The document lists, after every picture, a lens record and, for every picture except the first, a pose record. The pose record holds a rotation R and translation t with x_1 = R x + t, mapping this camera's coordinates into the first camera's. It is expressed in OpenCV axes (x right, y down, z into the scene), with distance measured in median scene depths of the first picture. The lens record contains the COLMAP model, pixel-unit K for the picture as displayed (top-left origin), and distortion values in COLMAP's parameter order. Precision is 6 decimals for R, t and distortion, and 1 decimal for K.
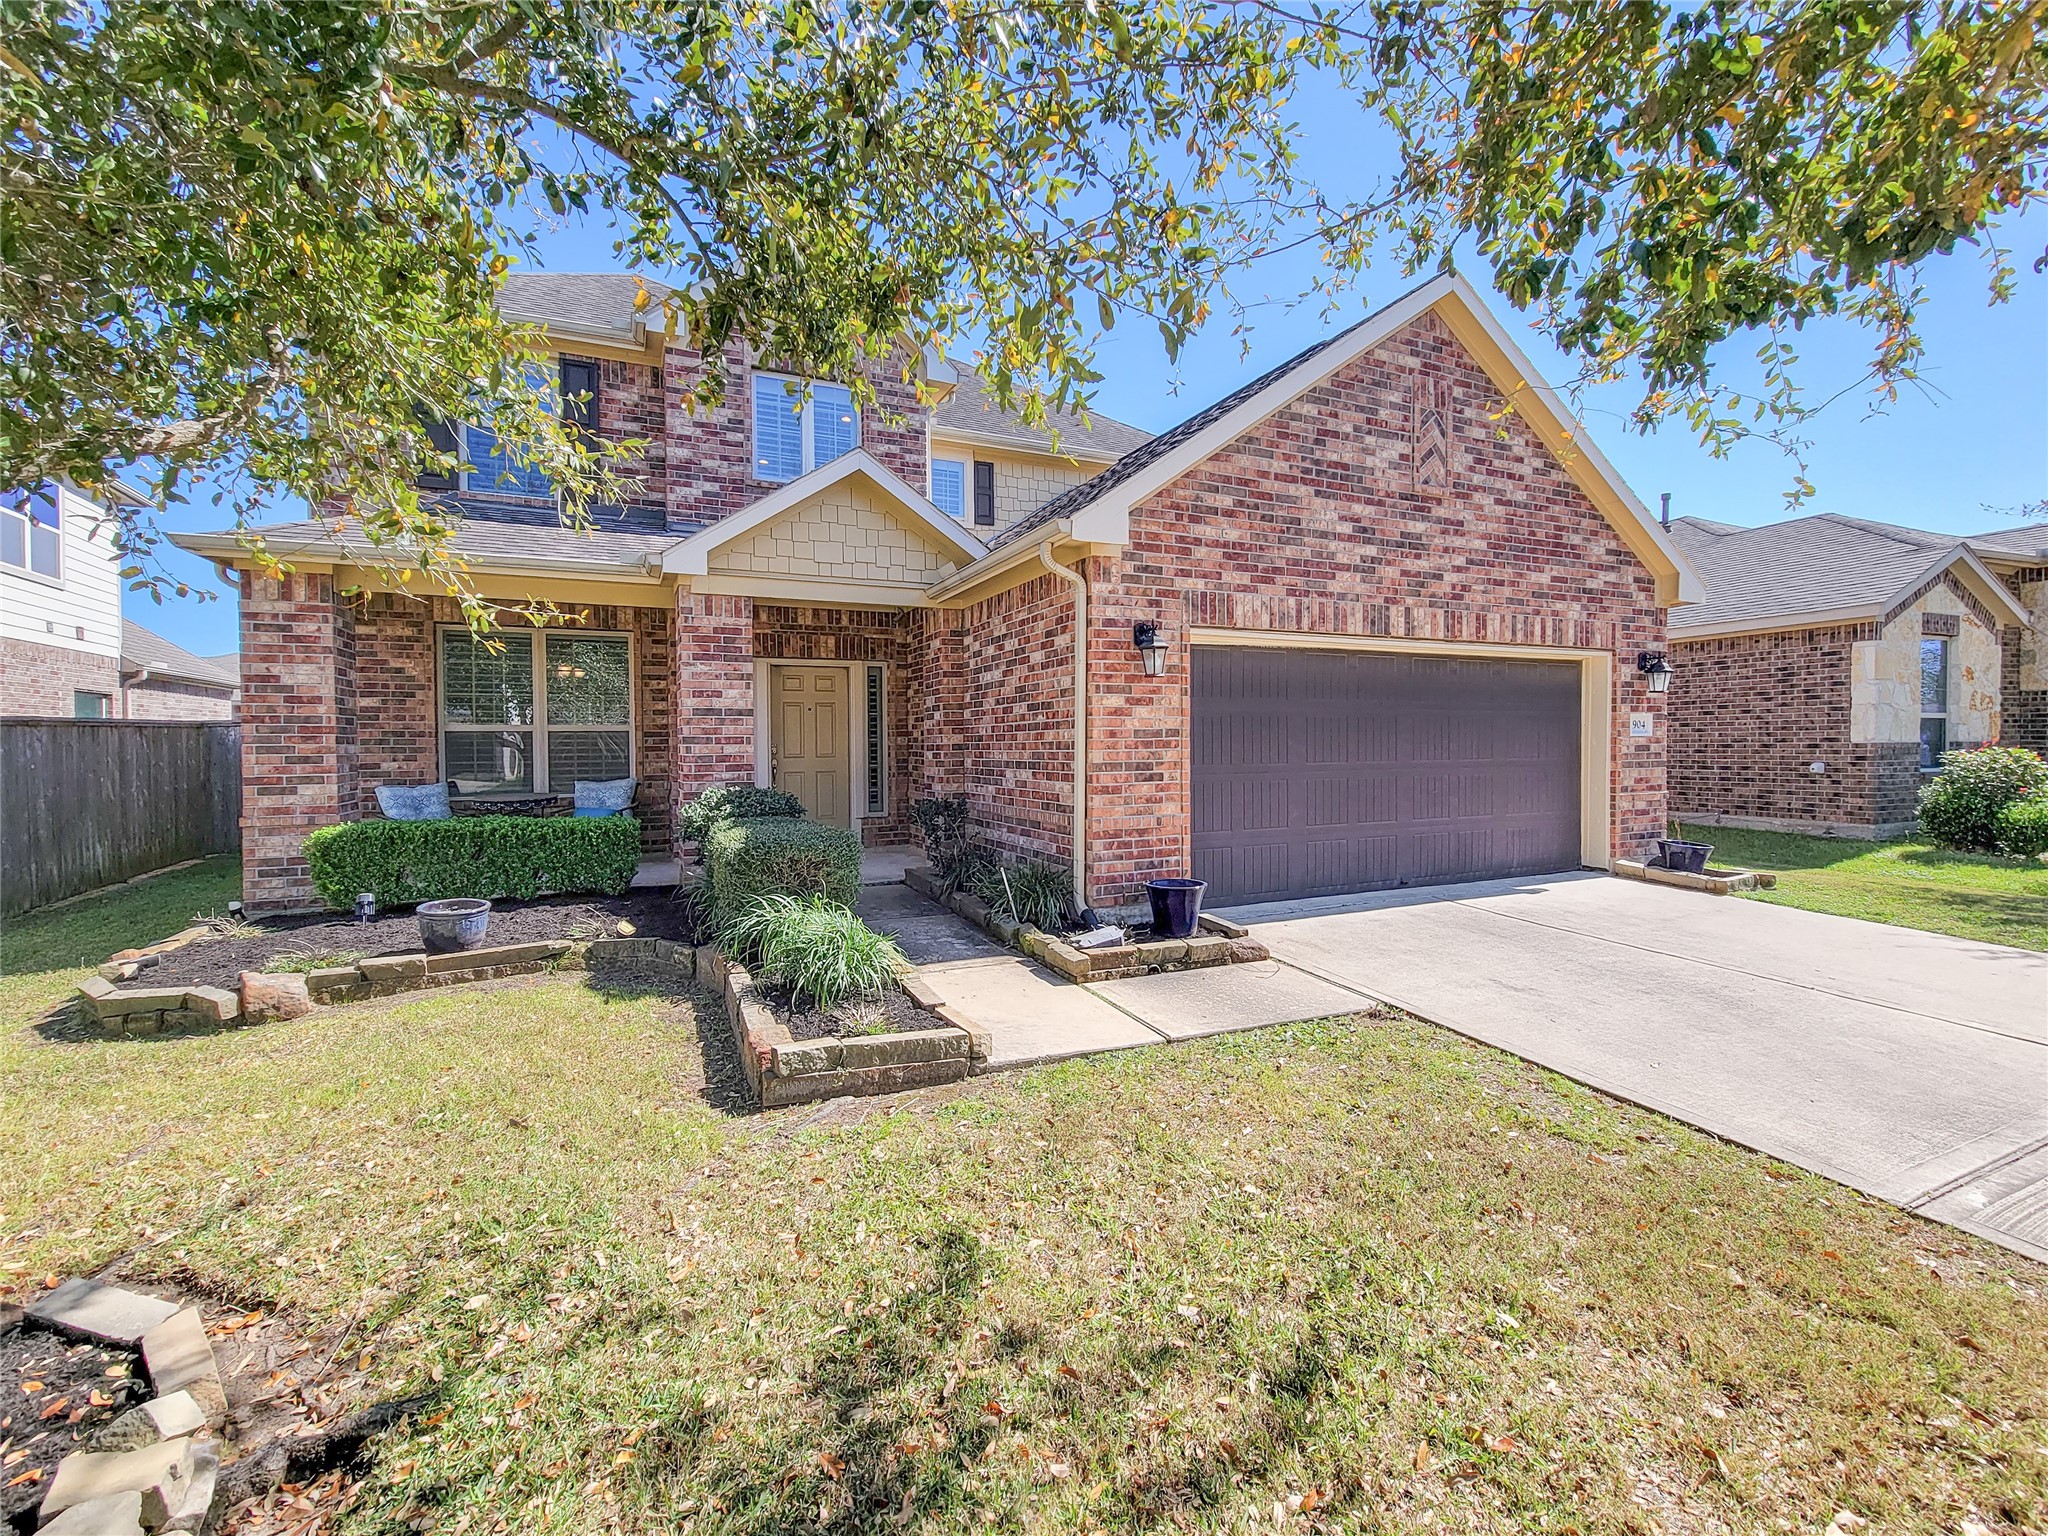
lens RADIAL K [[847.2, 0, 1121.3], [0, 847.2, 746.2], [0, 0, 1]] dist [0.005456, -0.004219]
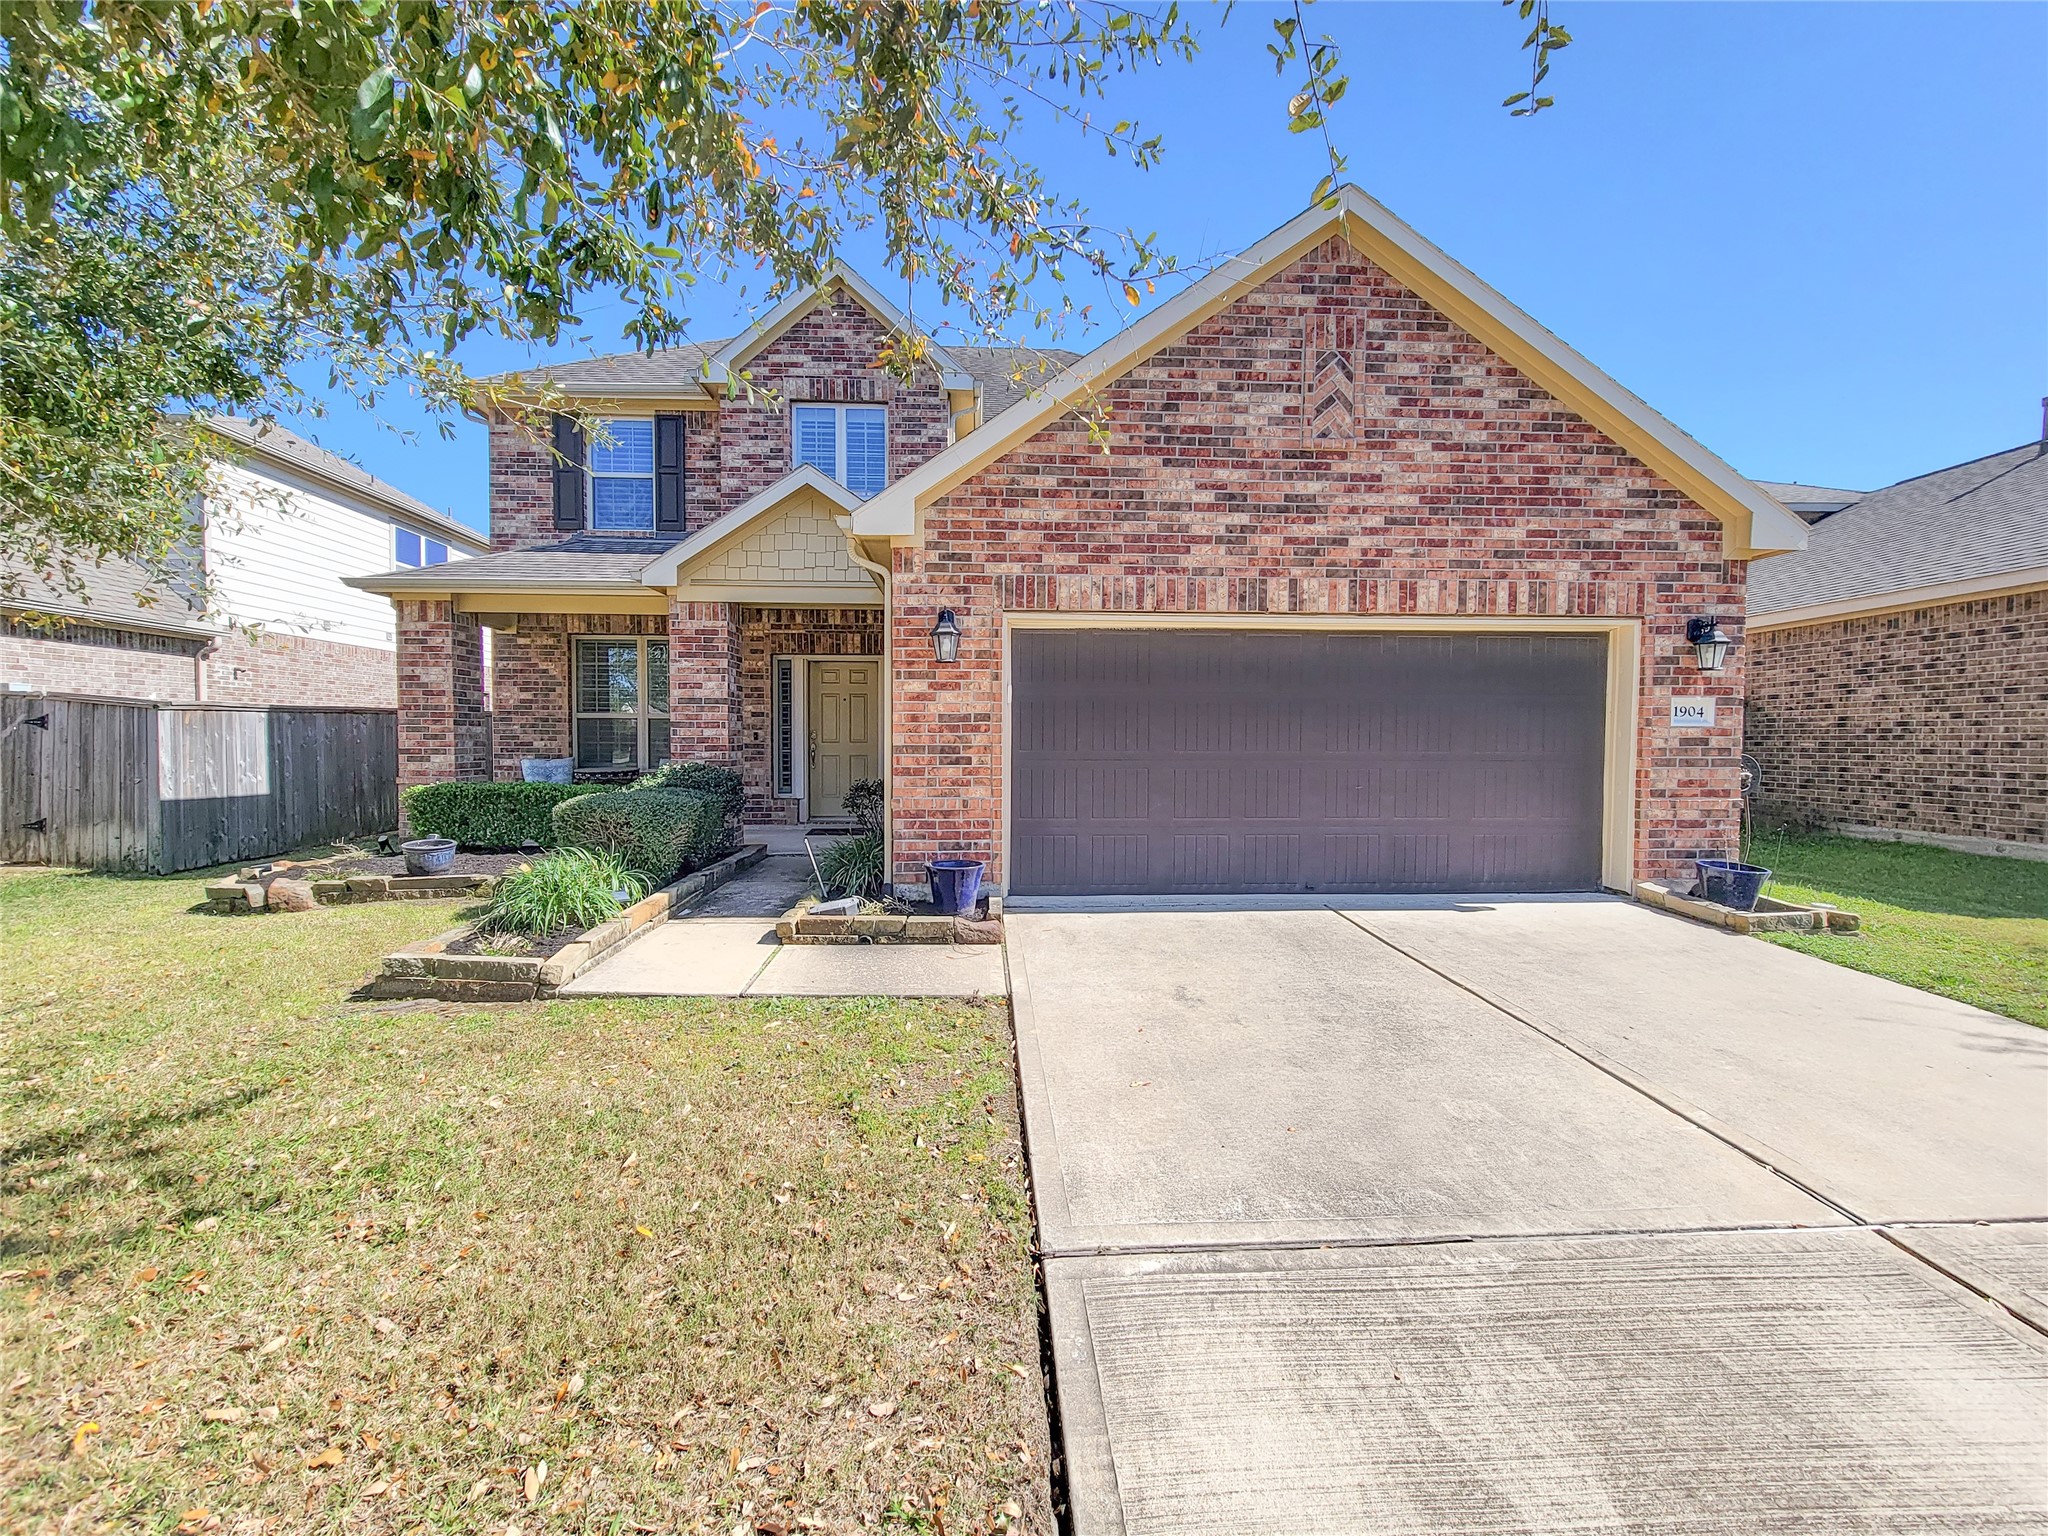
lens RADIAL K [[847.2, 0, 1046.3], [0, 847.2, 754.2], [0, 0, 1]] dist [0.005456, -0.004219]
pose [[0.931646, 0.017169, -0.362963, 0.439020], [-0.011269, 0.999768, 0.018364, 0.007650], [0.363194, -0.013019, 0.931623, 0.073316]]
